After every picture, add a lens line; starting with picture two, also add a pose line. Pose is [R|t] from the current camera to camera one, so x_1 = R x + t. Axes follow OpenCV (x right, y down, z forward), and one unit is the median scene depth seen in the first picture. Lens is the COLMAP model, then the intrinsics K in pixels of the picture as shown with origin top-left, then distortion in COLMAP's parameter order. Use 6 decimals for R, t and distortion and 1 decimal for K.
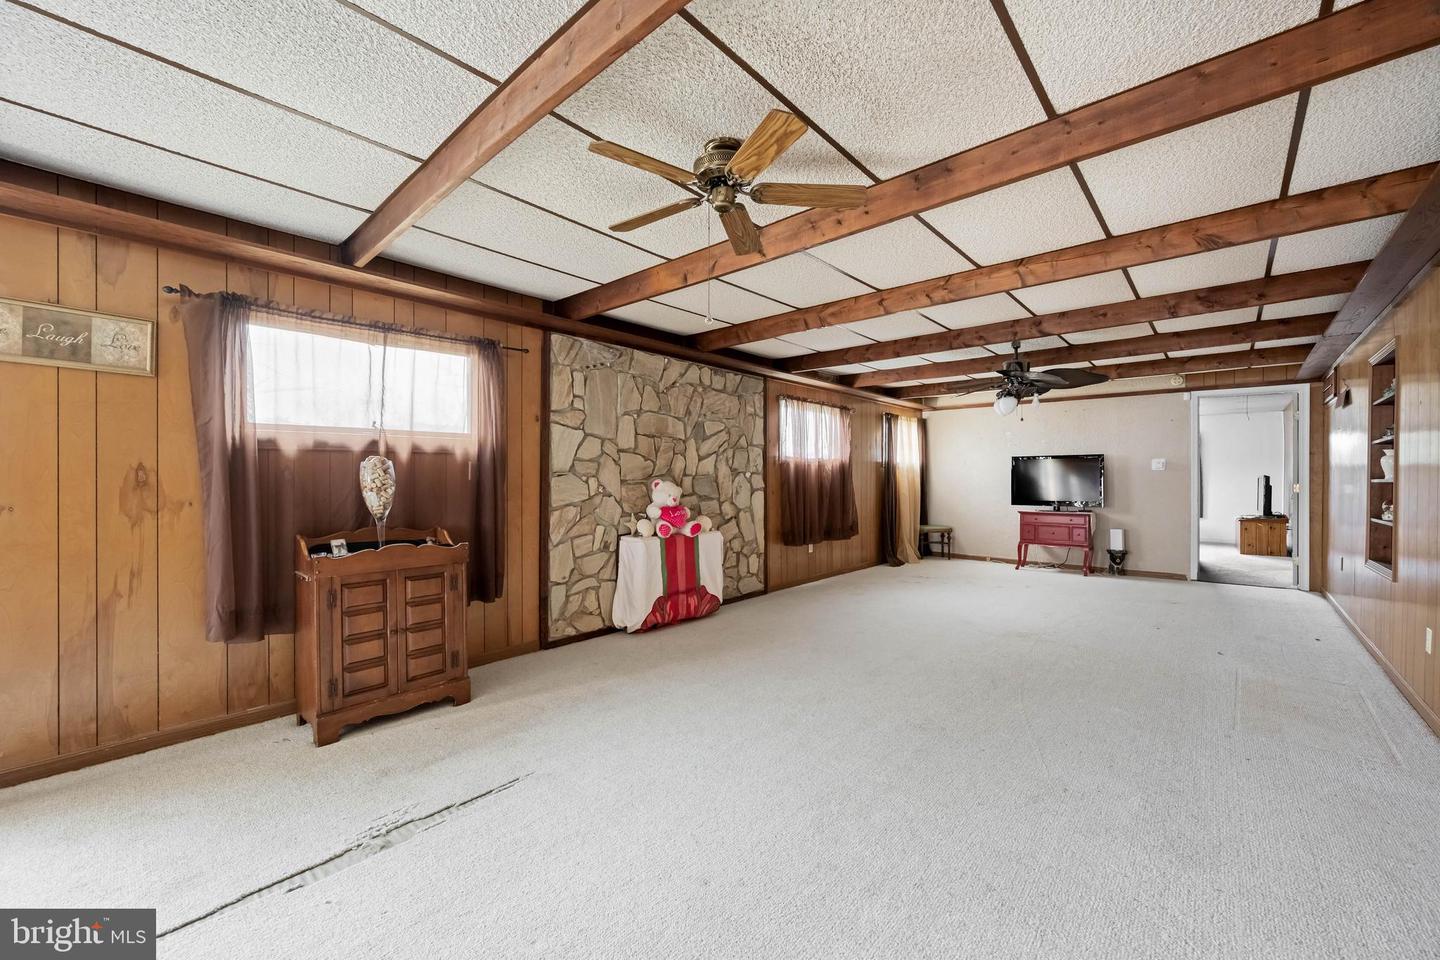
lens RADIAL K [[564.1, 0, 720.5], [0, 564.1, 475.9], [0, 0, 1]] dist [0.002041, 0.000183]
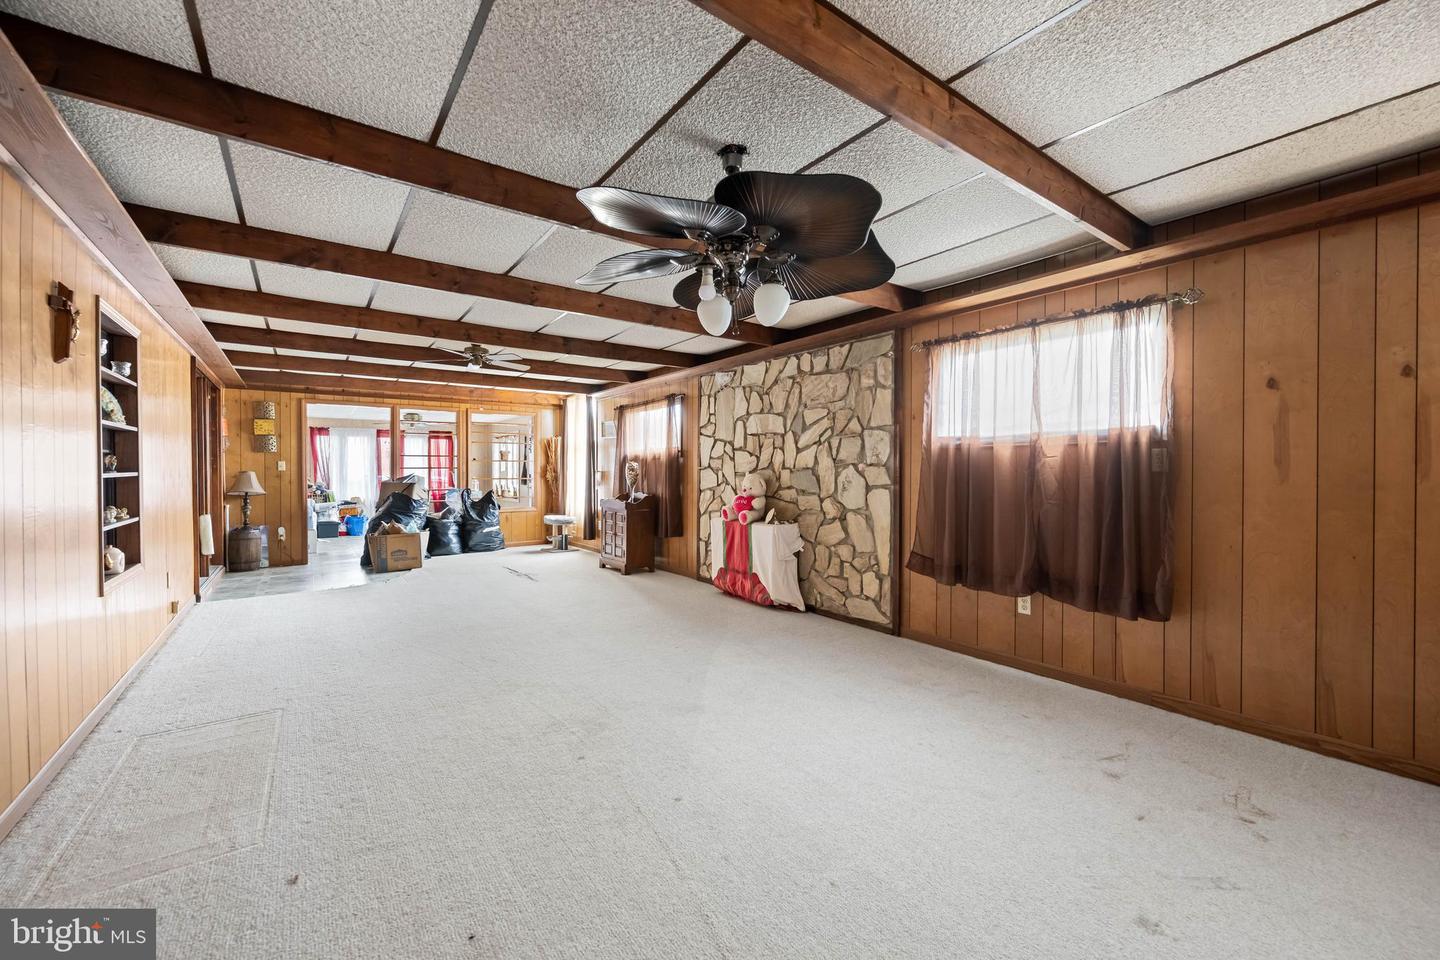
lens RADIAL K [[564.1, 0, 715.3], [0, 564.1, 478.4], [0, 0, 1]] dist [0.002041, 0.000183]
pose [[-0.204465, 0.012354, -0.978796, 0.917027], [-0.000343, 0.999919, 0.012692, 0.003680], [0.978874, 0.002931, -0.204444, 1.036049]]
